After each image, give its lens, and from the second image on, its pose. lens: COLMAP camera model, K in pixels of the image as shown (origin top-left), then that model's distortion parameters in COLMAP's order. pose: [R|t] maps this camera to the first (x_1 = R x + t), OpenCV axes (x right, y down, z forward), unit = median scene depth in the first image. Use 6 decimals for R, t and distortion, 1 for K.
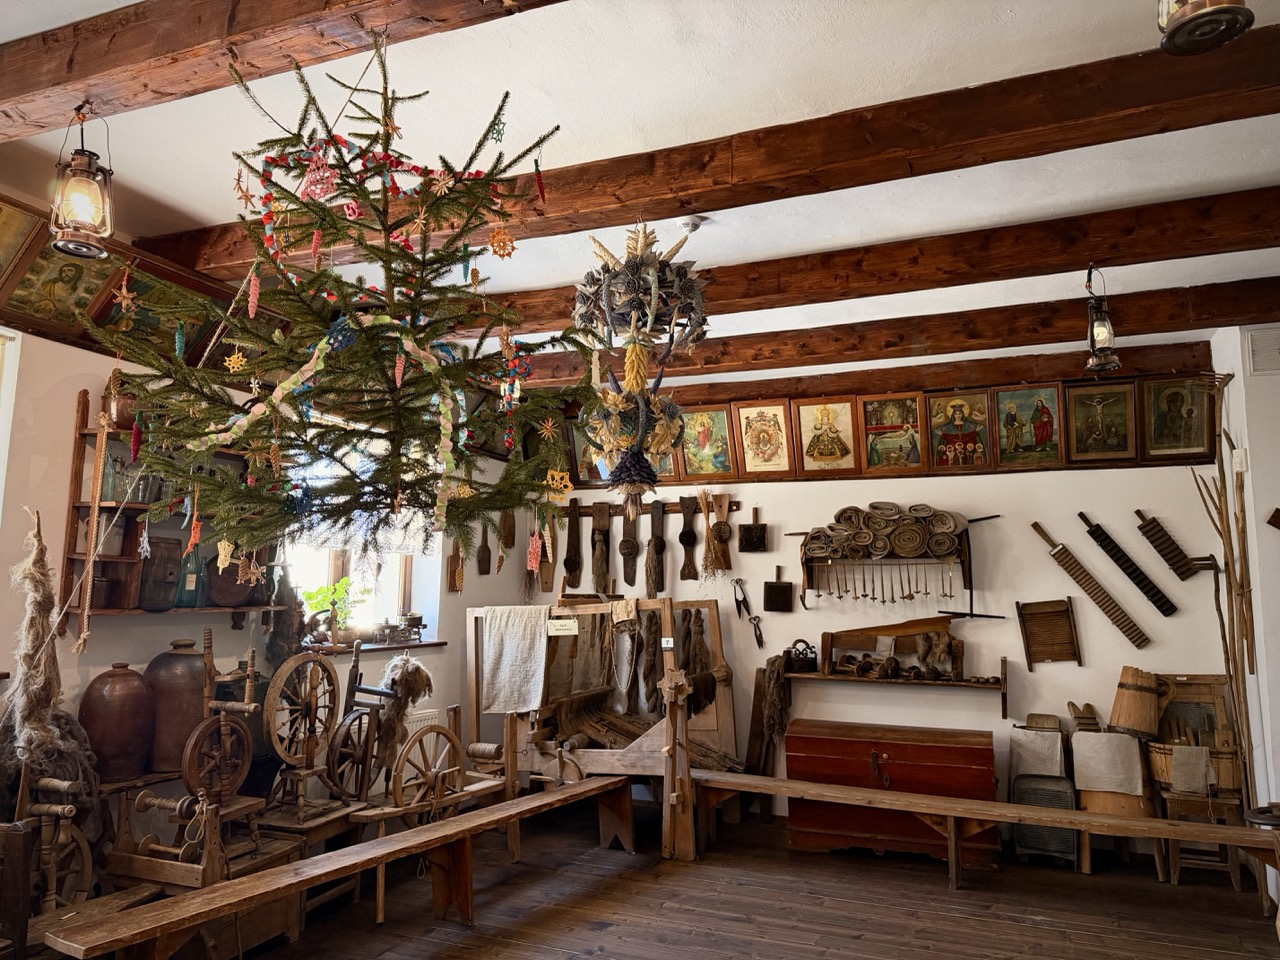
lens RADIAL K [[921.6, 0, 640.0], [0, 921.6, 480.0], [0, 0, 1]] dist [0.123041, -0.131445]
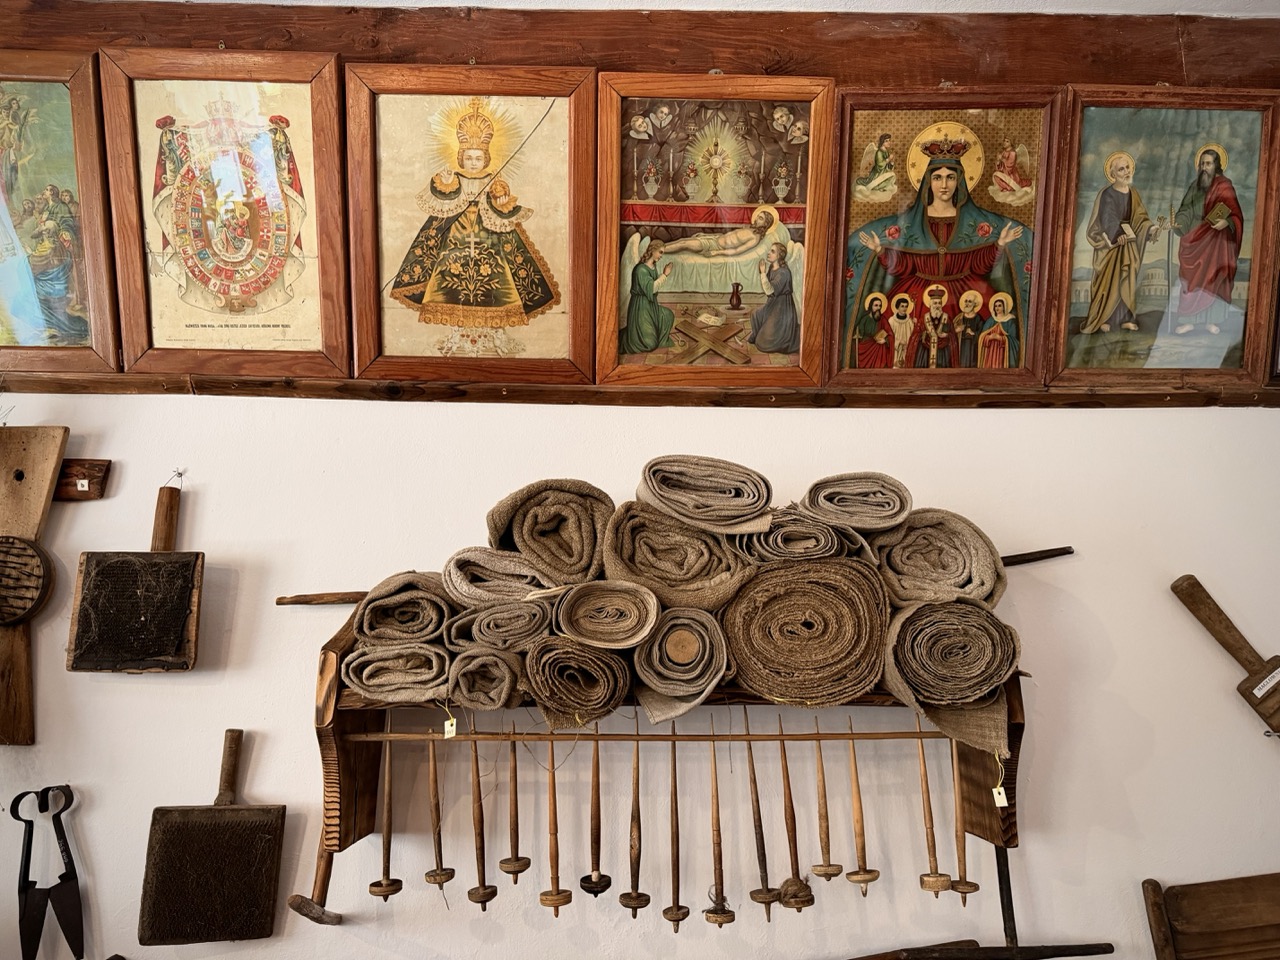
lens RADIAL K [[921.6, 0, 640.0], [0, 921.6, 480.0], [0, 0, 1]] dist [0.123041, -0.131445]
pose [[0.927342, 0.082565, 0.364993, 0.159387], [-0.049083, 0.993767, -0.100095, 0.050289], [-0.370982, 0.074907, 0.925614, 0.768502]]
